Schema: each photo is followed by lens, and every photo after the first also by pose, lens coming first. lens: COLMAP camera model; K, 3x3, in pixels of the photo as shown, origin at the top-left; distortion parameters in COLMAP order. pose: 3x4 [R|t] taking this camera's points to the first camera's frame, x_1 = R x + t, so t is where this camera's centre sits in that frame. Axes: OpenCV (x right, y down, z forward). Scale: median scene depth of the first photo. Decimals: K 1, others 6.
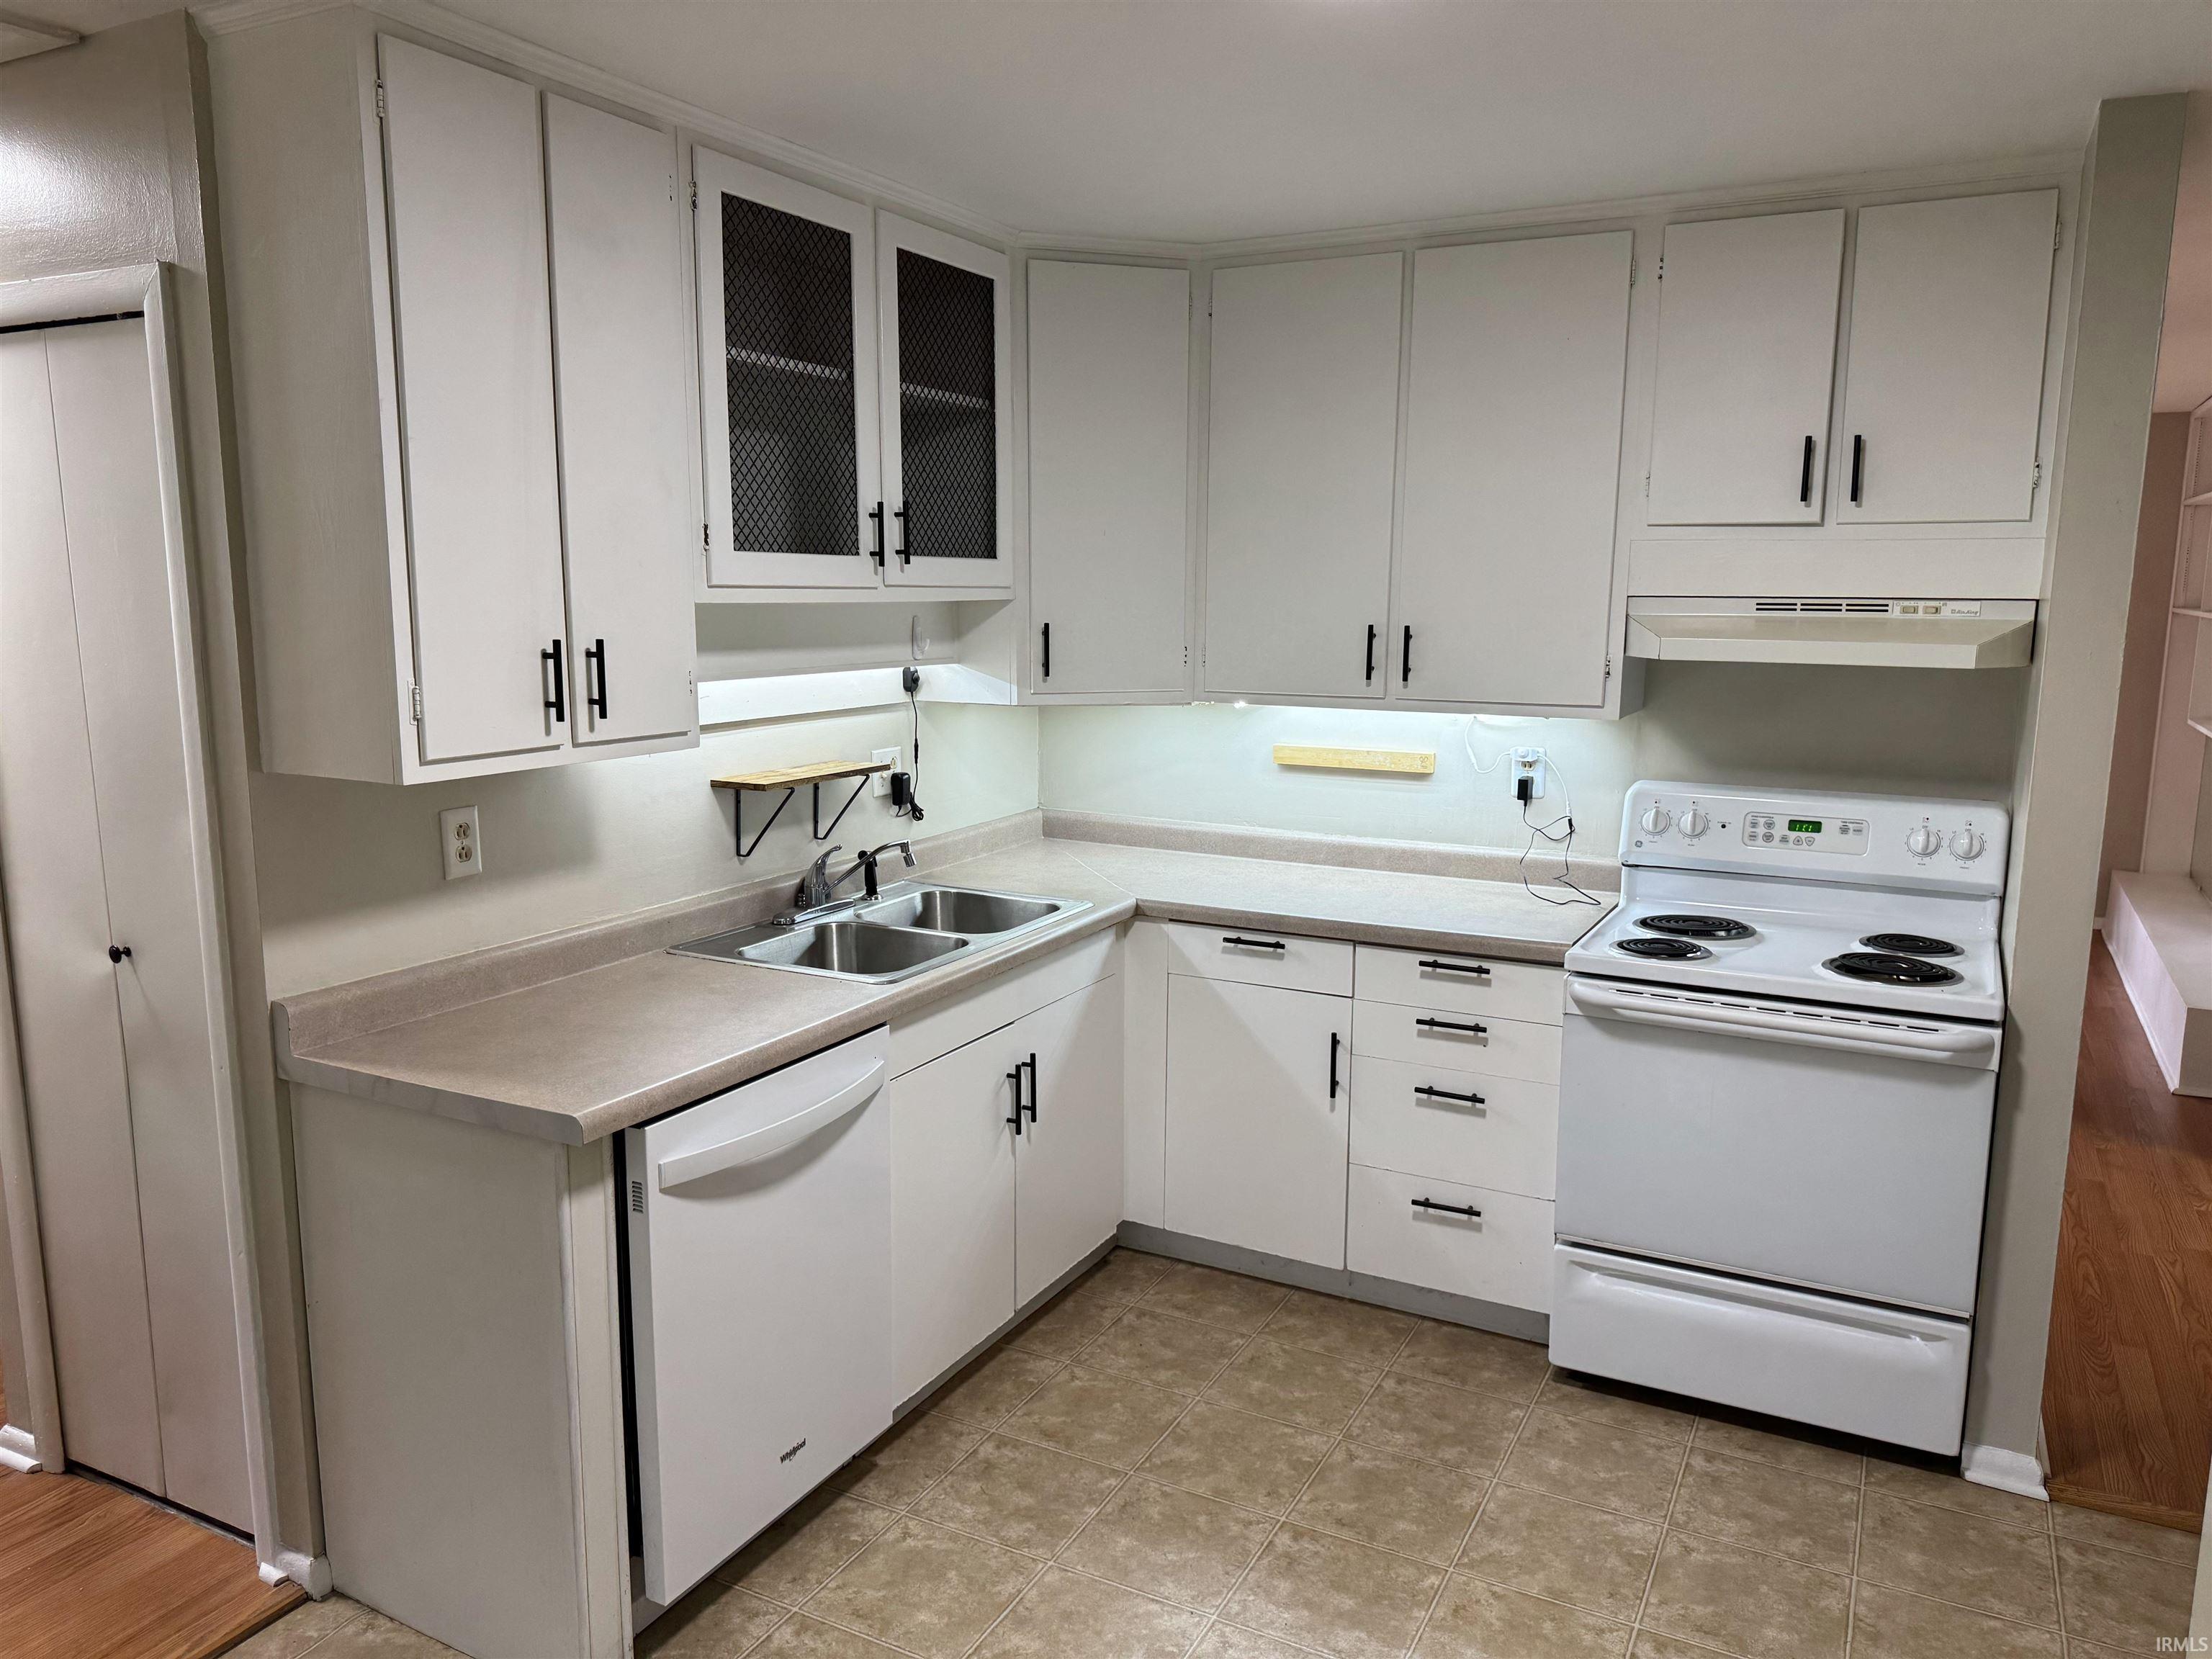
lens RADIAL K [[1568.9, 0, 1102.0], [0, 1568.9, 840.0], [0, 0, 1]] dist [0.051869, -0.049239]
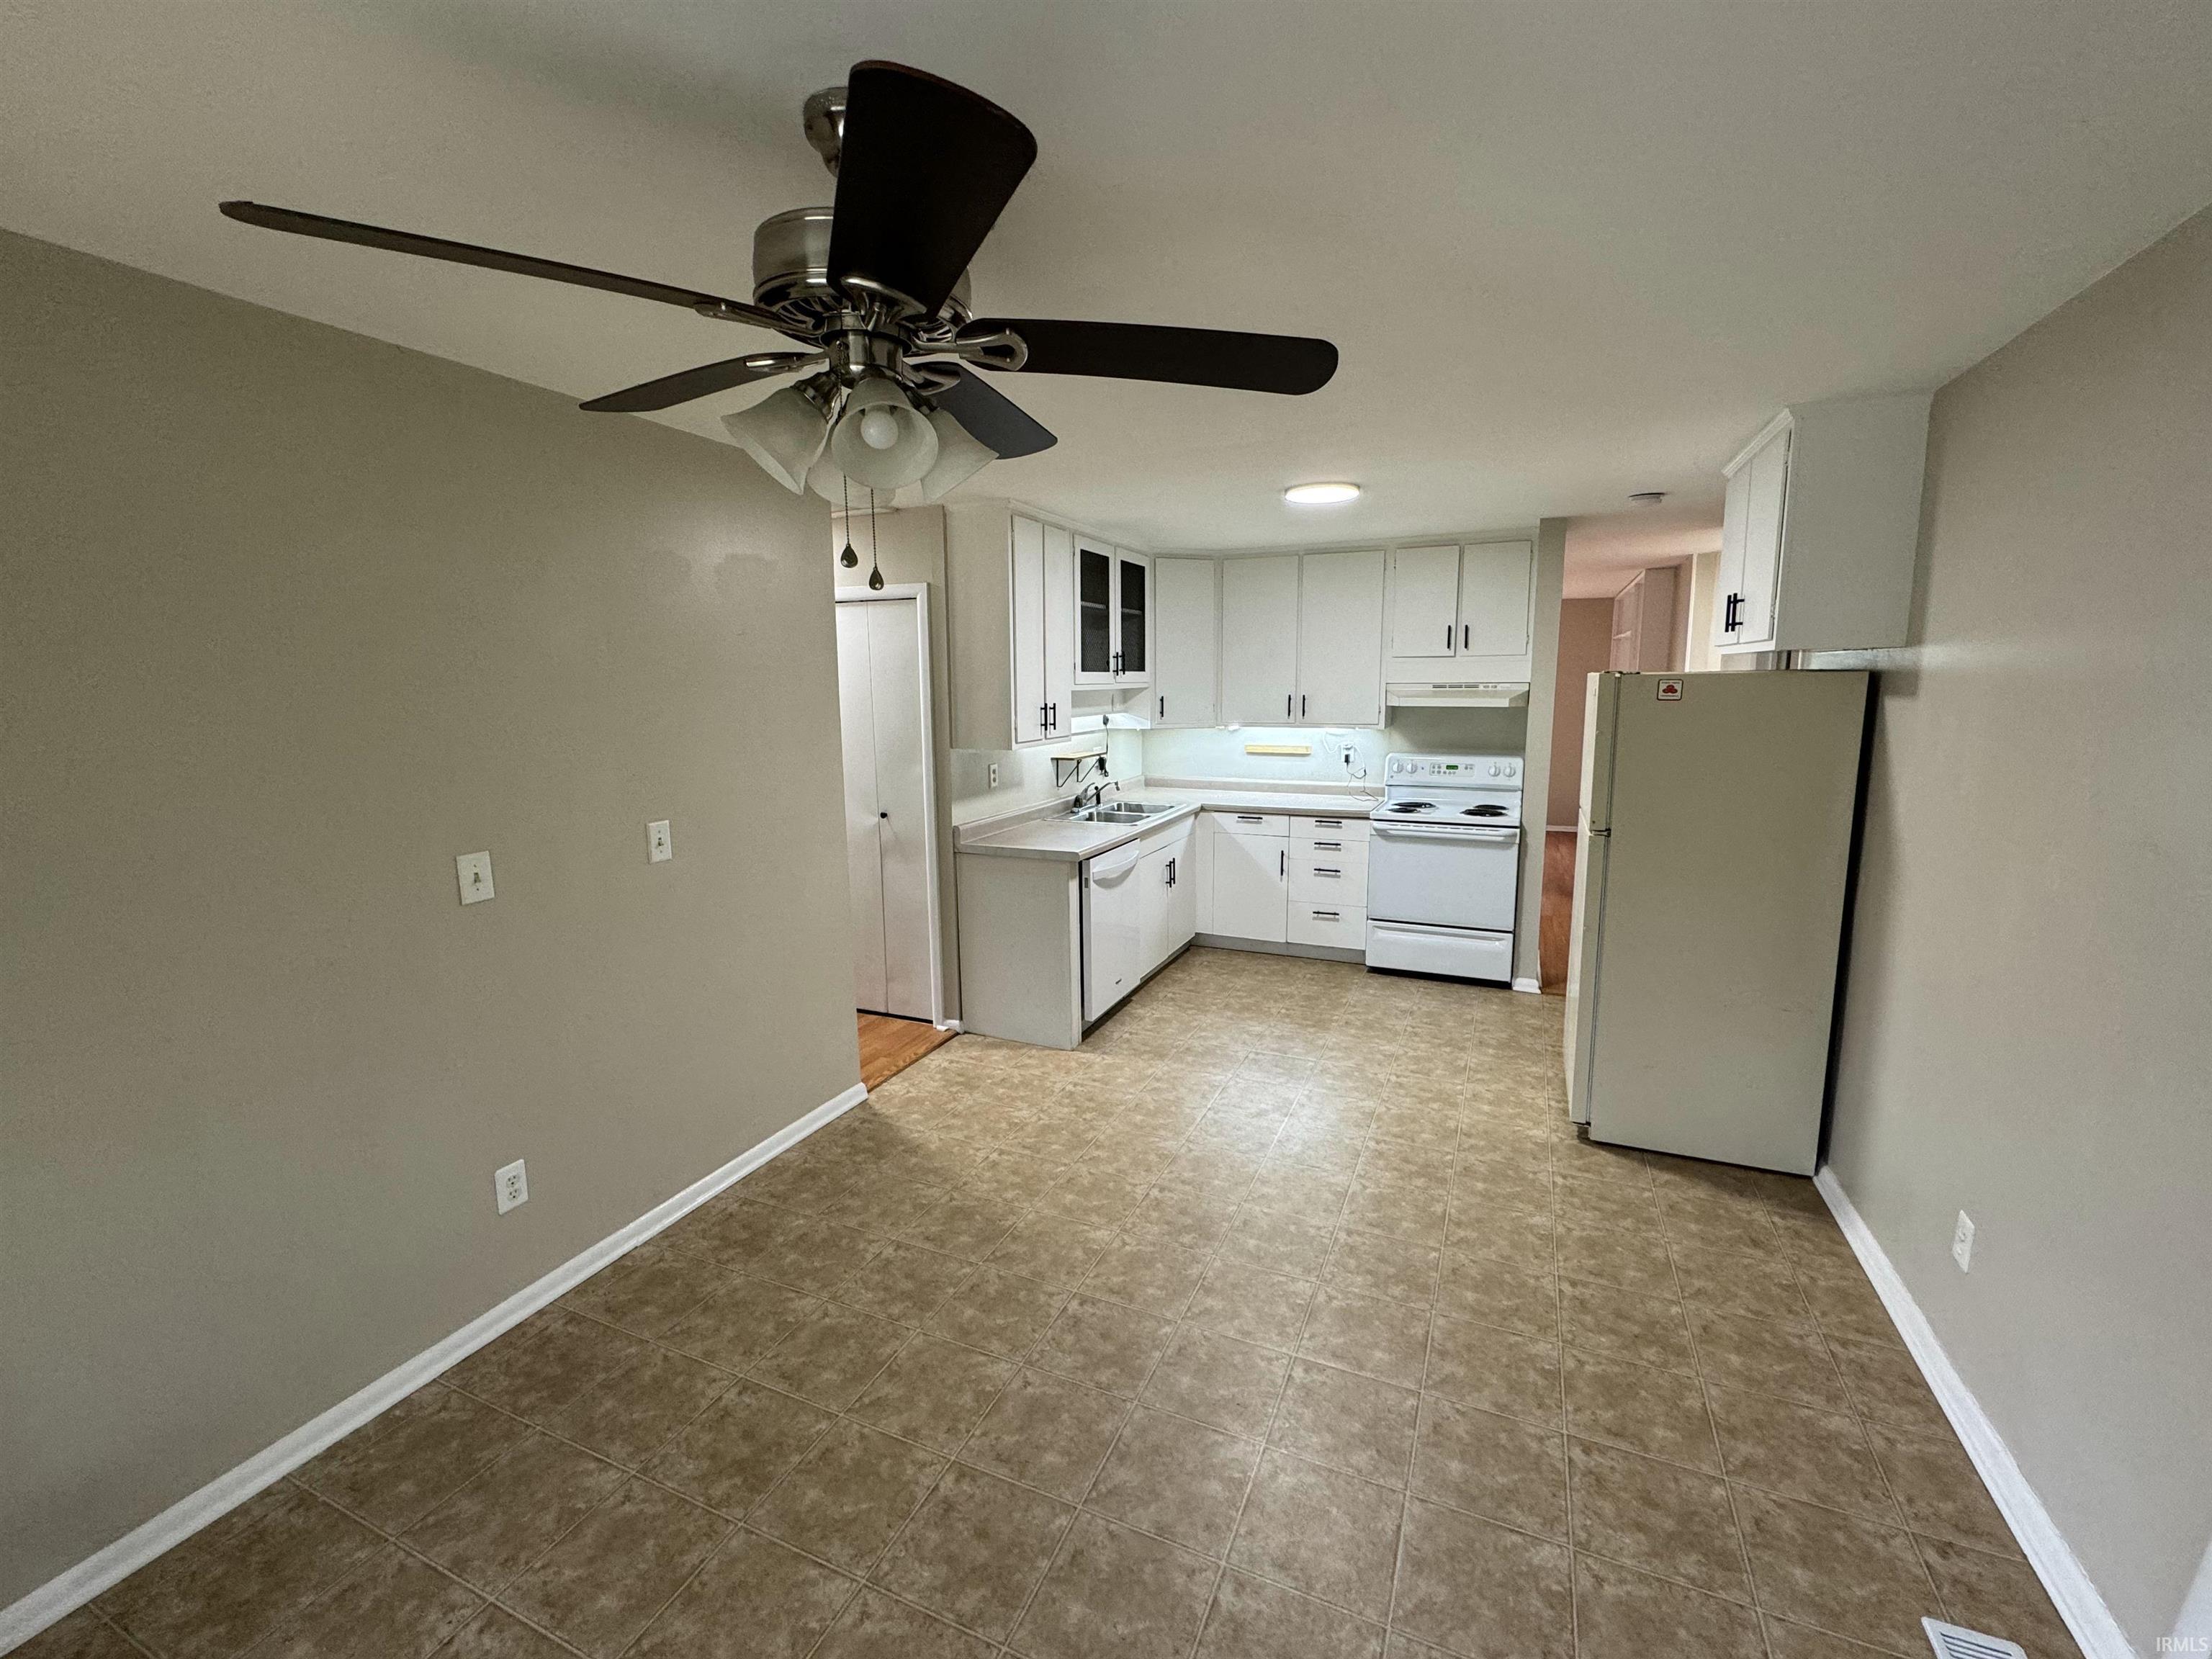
lens RADIAL K [[879.7, 0, 1119.4], [0, 879.7, 813.2], [0, 0, 1]] dist [-0.000863, 0.000012]
pose [[0.998061, -0.023643, 0.057570, -0.230422], [0.024234, 0.999660, -0.009590, 0.076419], [-0.057324, 0.010967, 0.998295, -0.506432]]
